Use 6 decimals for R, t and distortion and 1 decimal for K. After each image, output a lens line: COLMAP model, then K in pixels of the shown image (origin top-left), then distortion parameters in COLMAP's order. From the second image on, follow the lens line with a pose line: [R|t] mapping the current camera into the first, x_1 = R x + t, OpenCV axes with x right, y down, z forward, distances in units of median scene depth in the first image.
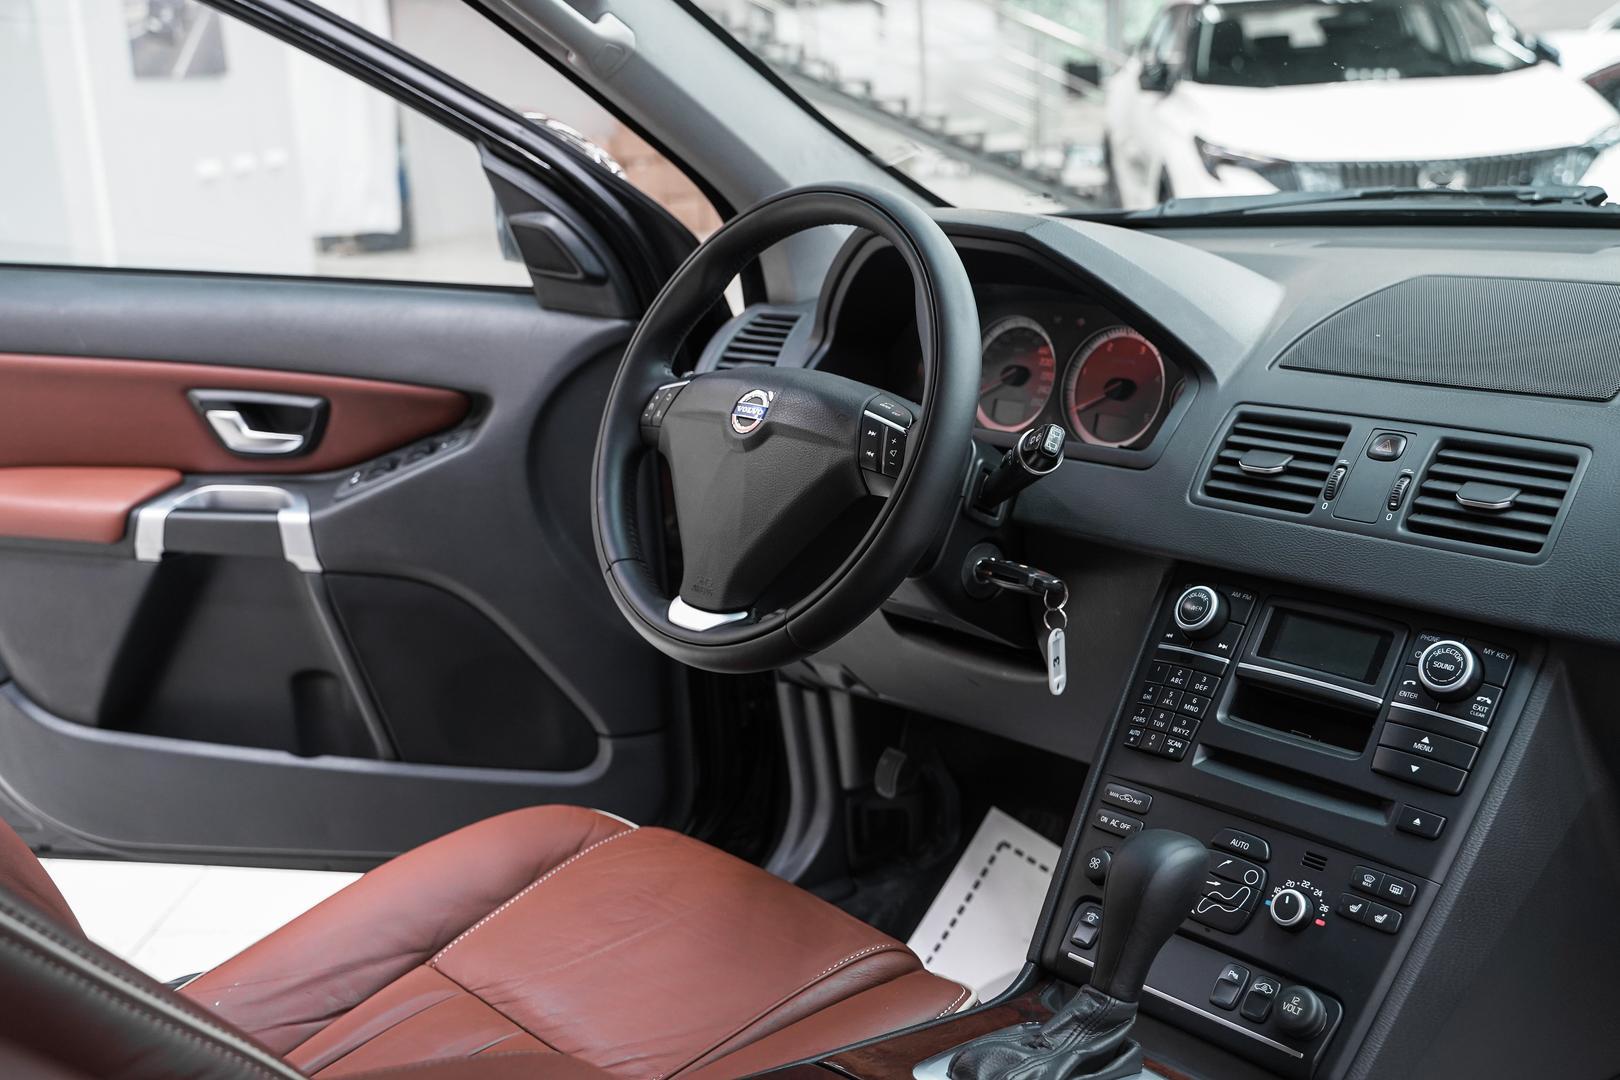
lens RADIAL K [[1797.6, 0, 804.5], [0, 1797.6, 487.7], [0, 0, 1]] dist [0.004232, -0.024219]
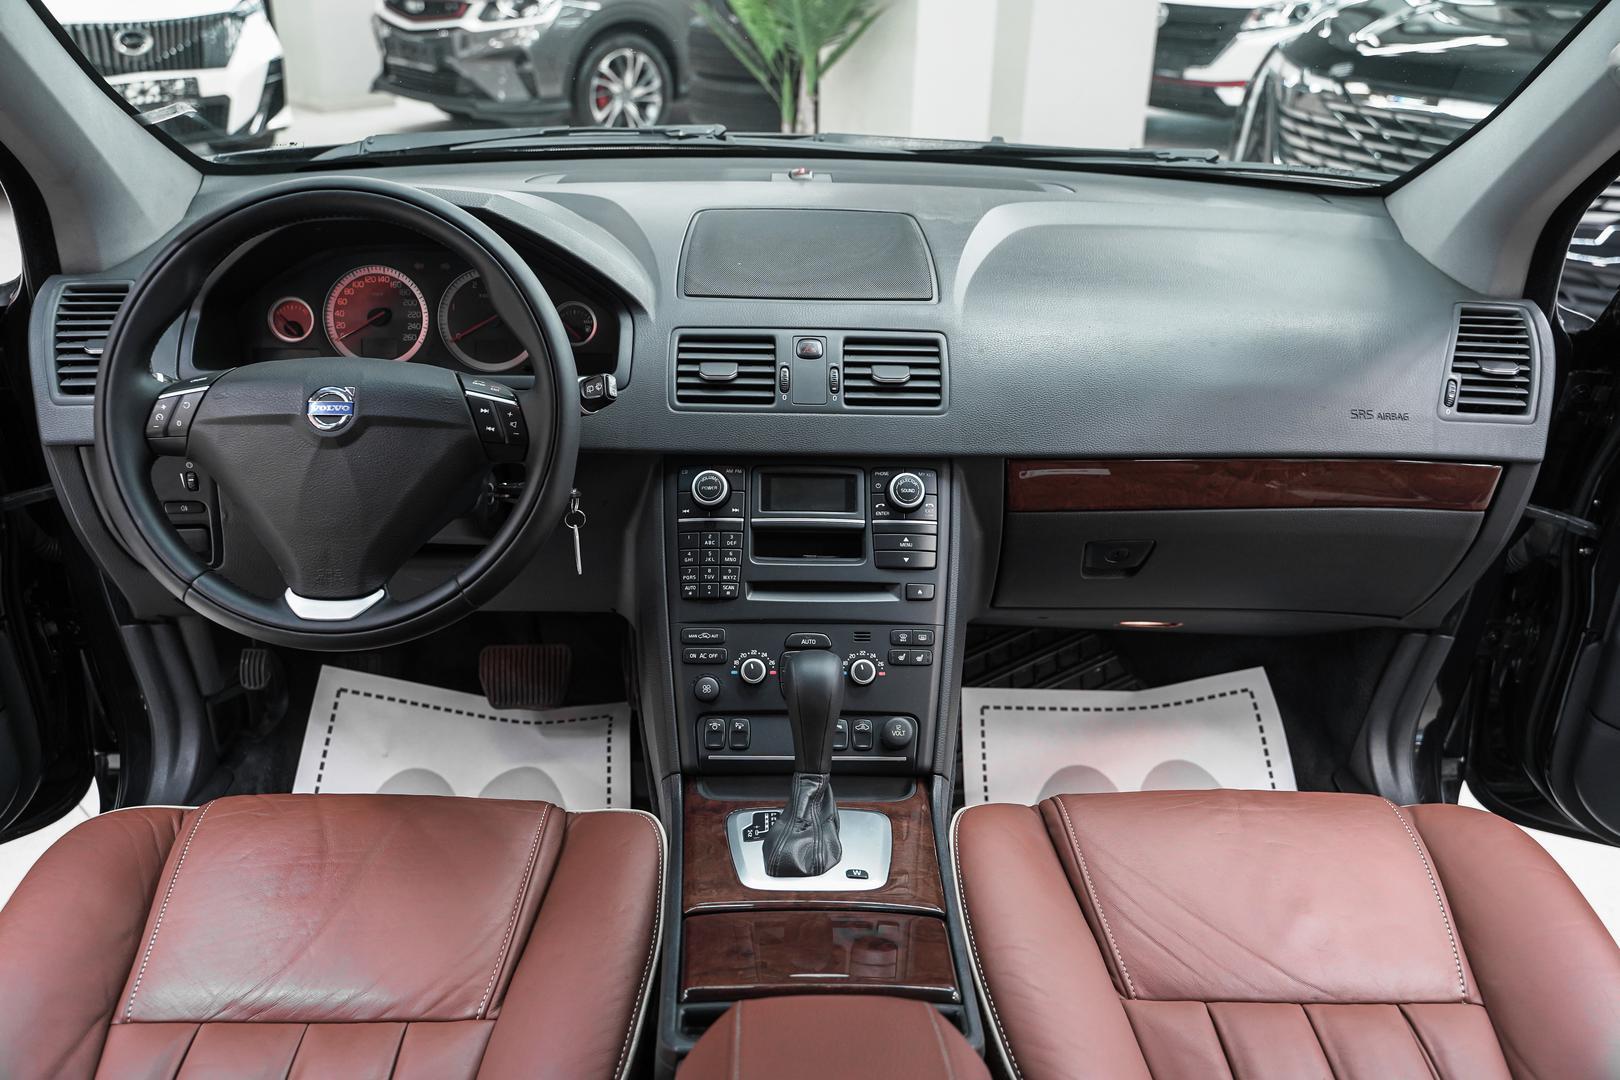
lens RADIAL K [[1312.7, 0, 811.6], [0, 1312.7, 530.7], [0, 0, 1]] dist [-0.008961, 0.004097]
pose [[0.633994, -0.274401, 0.723018, -0.437194], [0.119727, 0.958487, 0.258781, -0.142088], [-0.764014, -0.077500, 0.640529, 0.284421]]
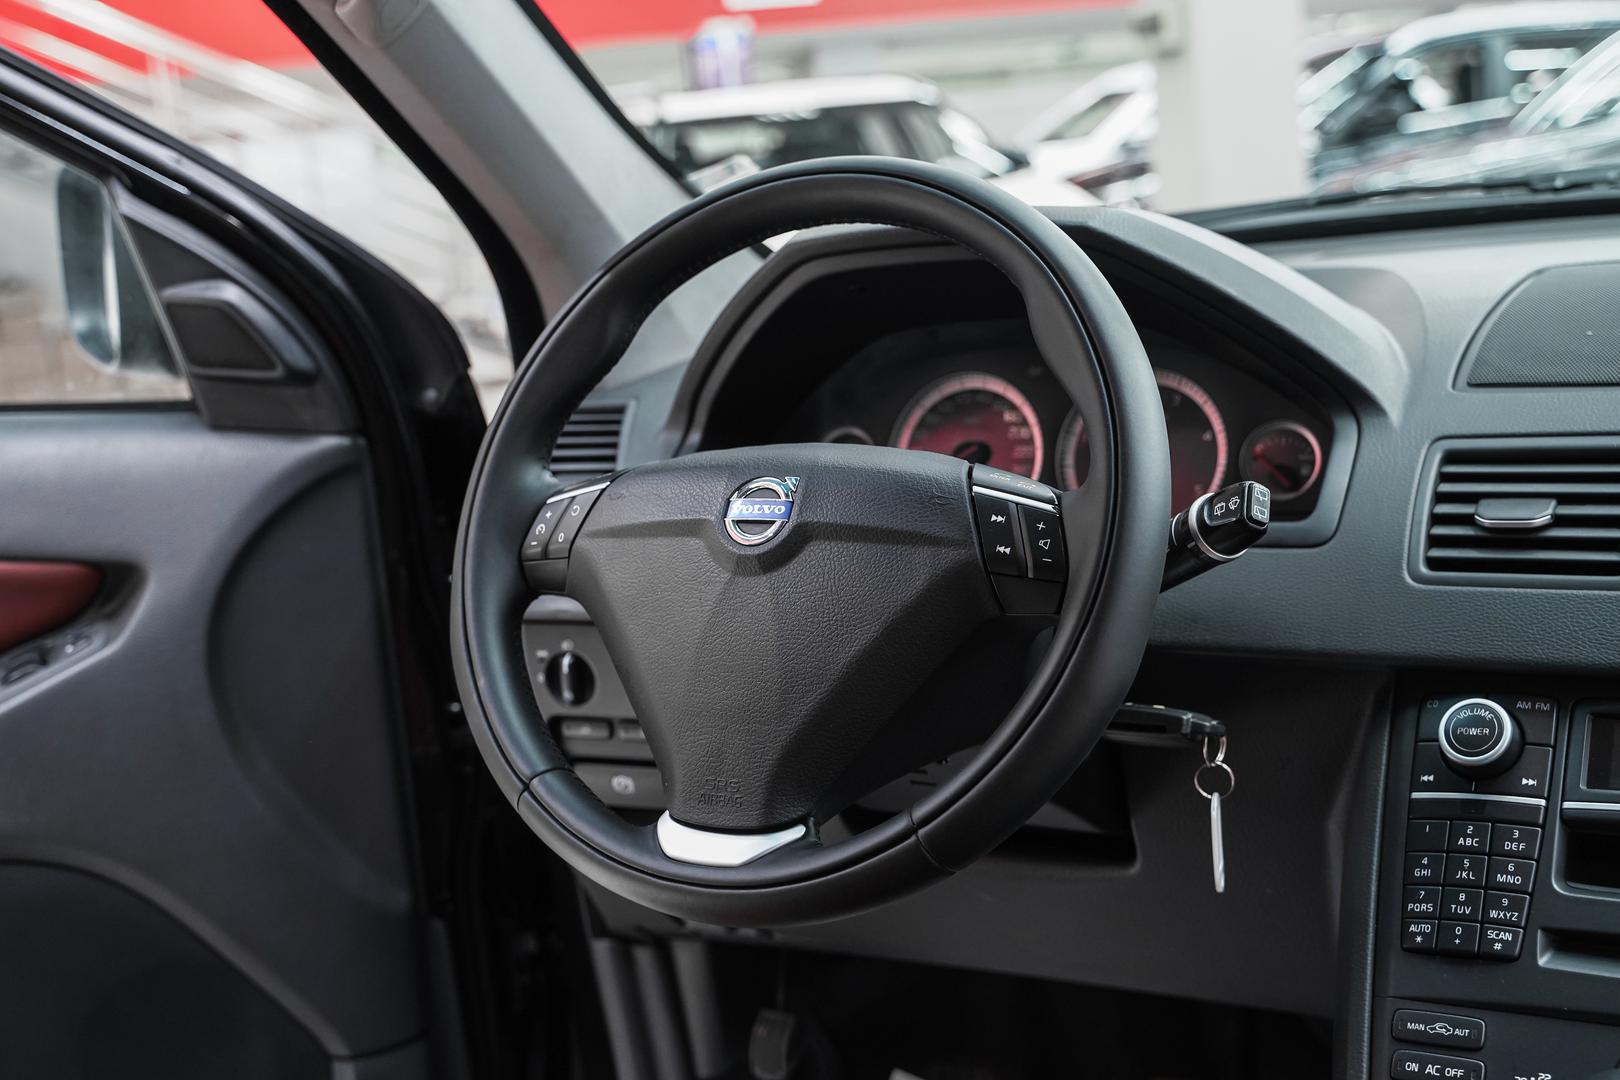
lens RADIAL K [[2008.1, 0, 767.5], [0, 2008.1, 529.3], [0, 0, 1]] dist [0.010655, 0.004744]
pose [[0.951762, -0.084580, 0.294950, -0.241853], [0.107796, 0.992154, -0.063334, 0.009755], [-0.287279, 0.092073, 0.953411, 0.324950]]
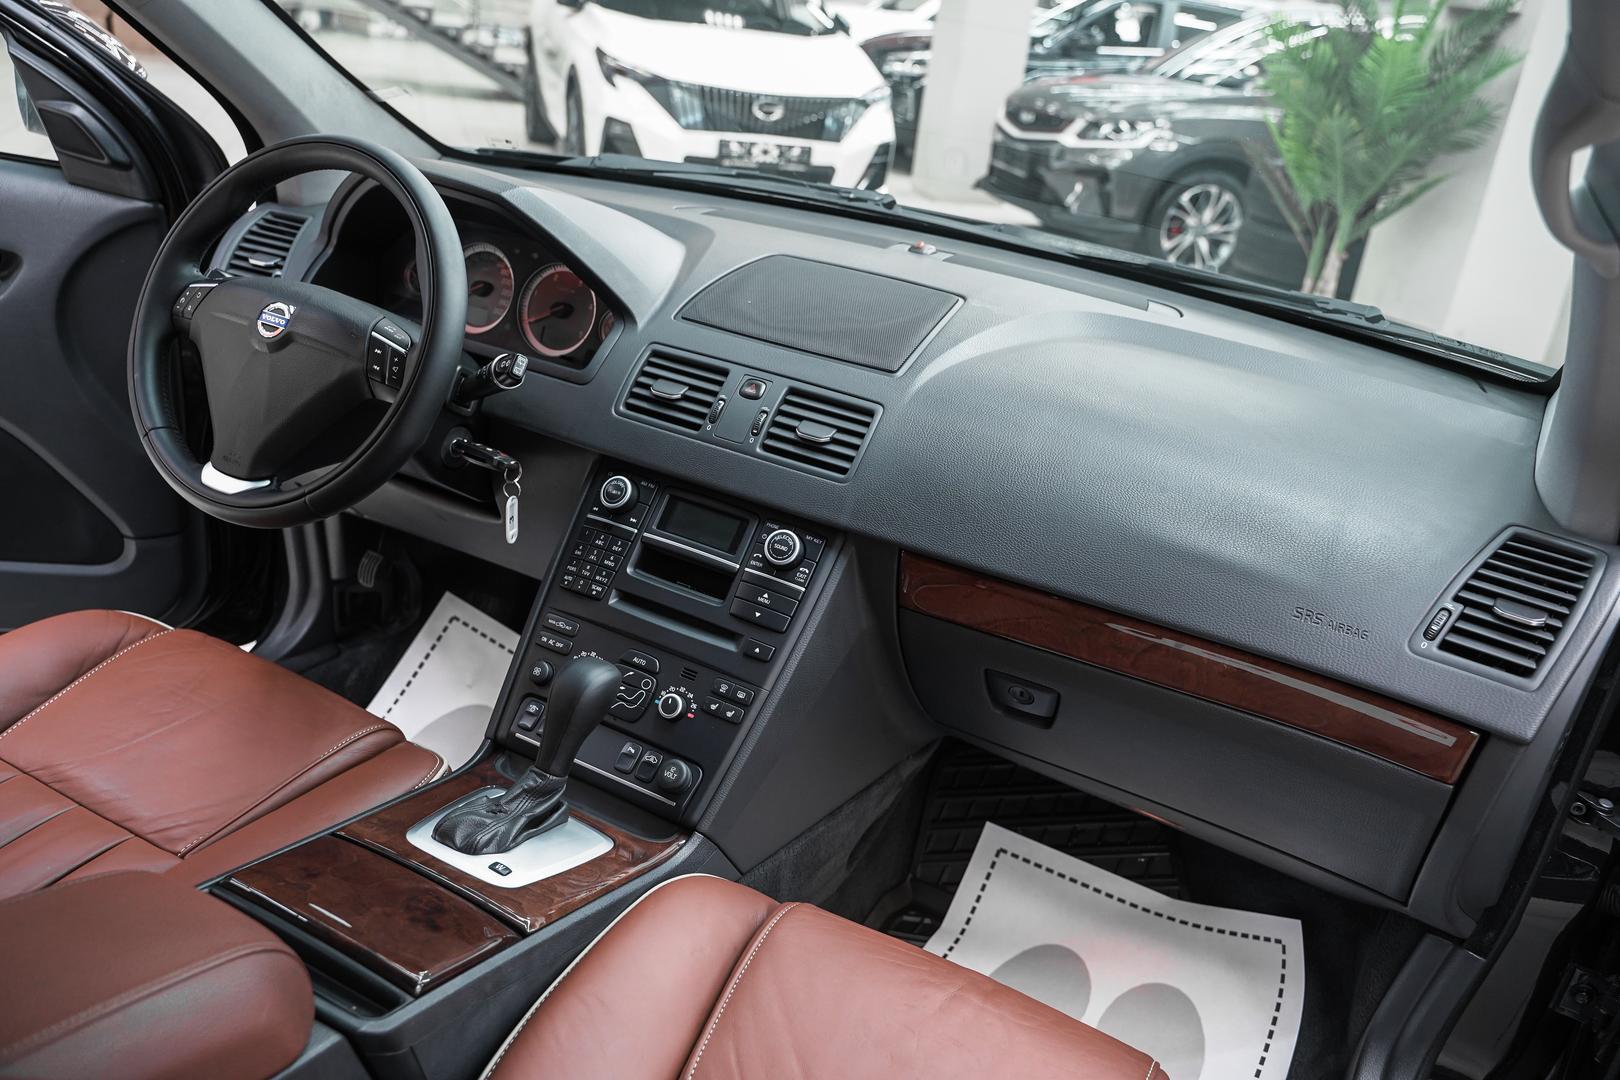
lens RADIAL K [[1289.4, 0, 810.0], [0, 1289.4, 540.0], [0, 0, 1]] dist [-0.012553, 0.006619]
pose [[0.921280, 0.009579, 0.388782, -0.033359], [-0.083024, 0.981494, 0.172557, -0.079006], [-0.379935, -0.191252, 0.905026, 0.016667]]
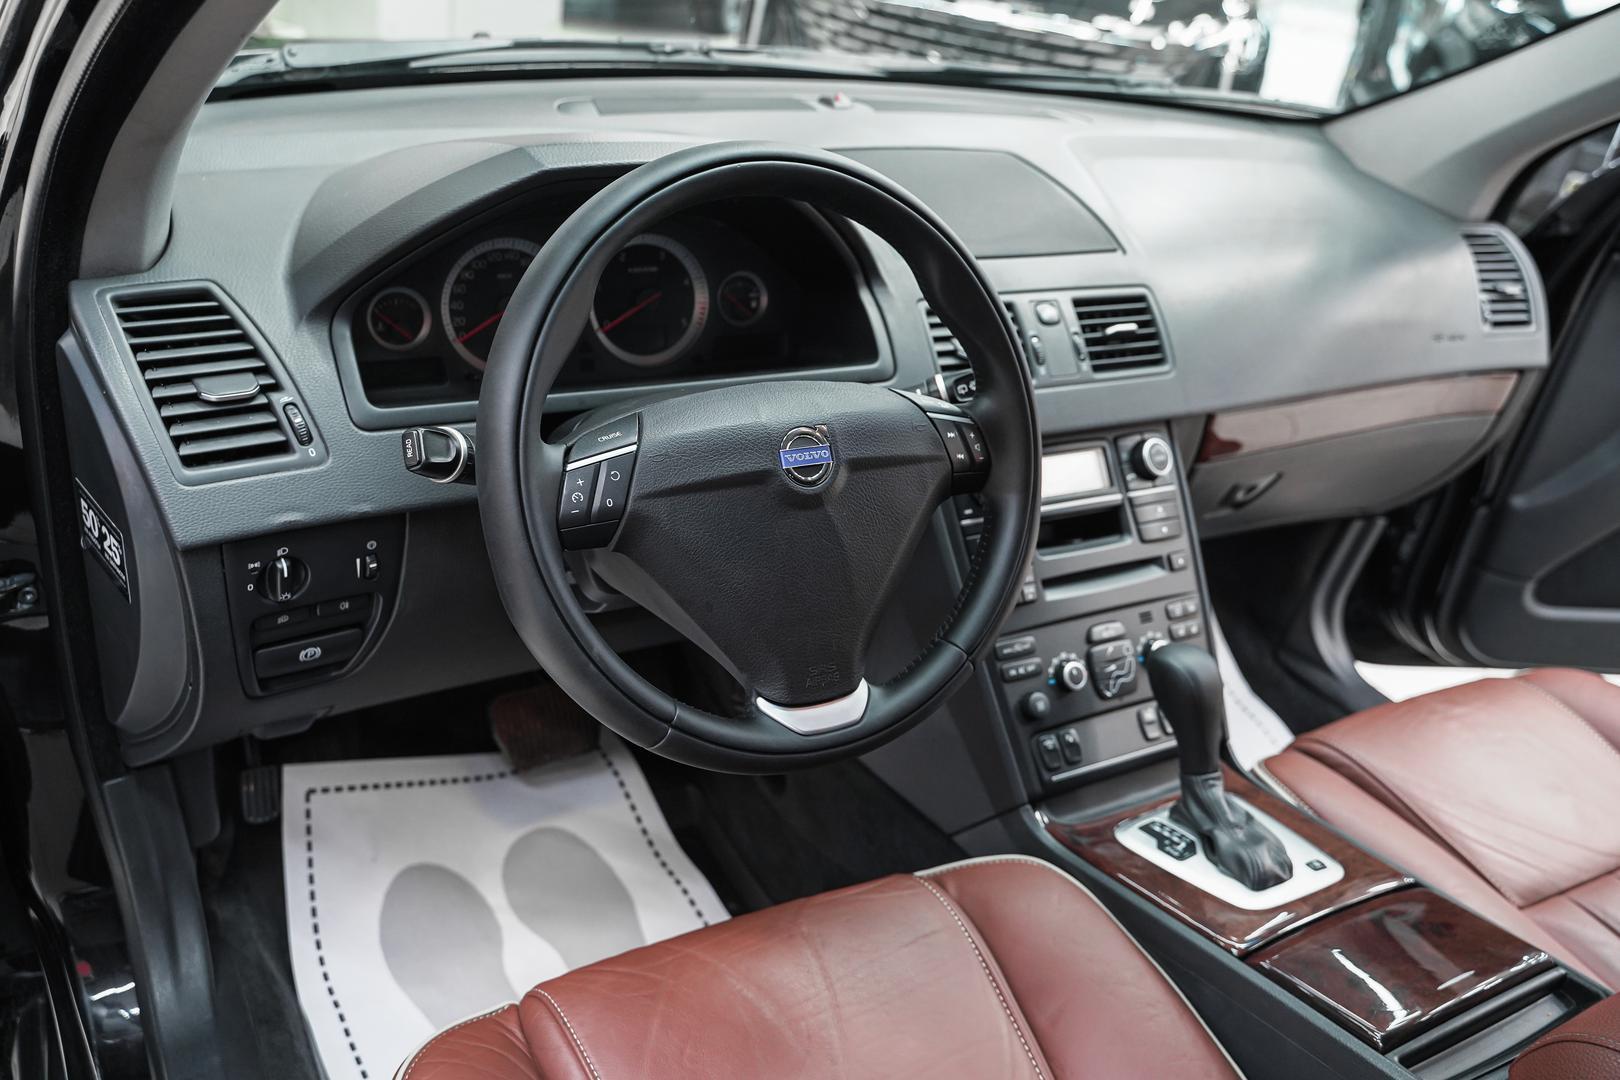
lens RADIAL K [[1340.1, 0, 797.6], [0, 1340.1, 515.3], [0, 0, 1]] dist [-0.010395, 0.010236]
pose [[0.187327, -0.389002, 0.901990, -0.591047], [0.084976, 0.921220, 0.379647, -0.250004], [-0.978615, 0.005529, 0.205626, 0.894213]]
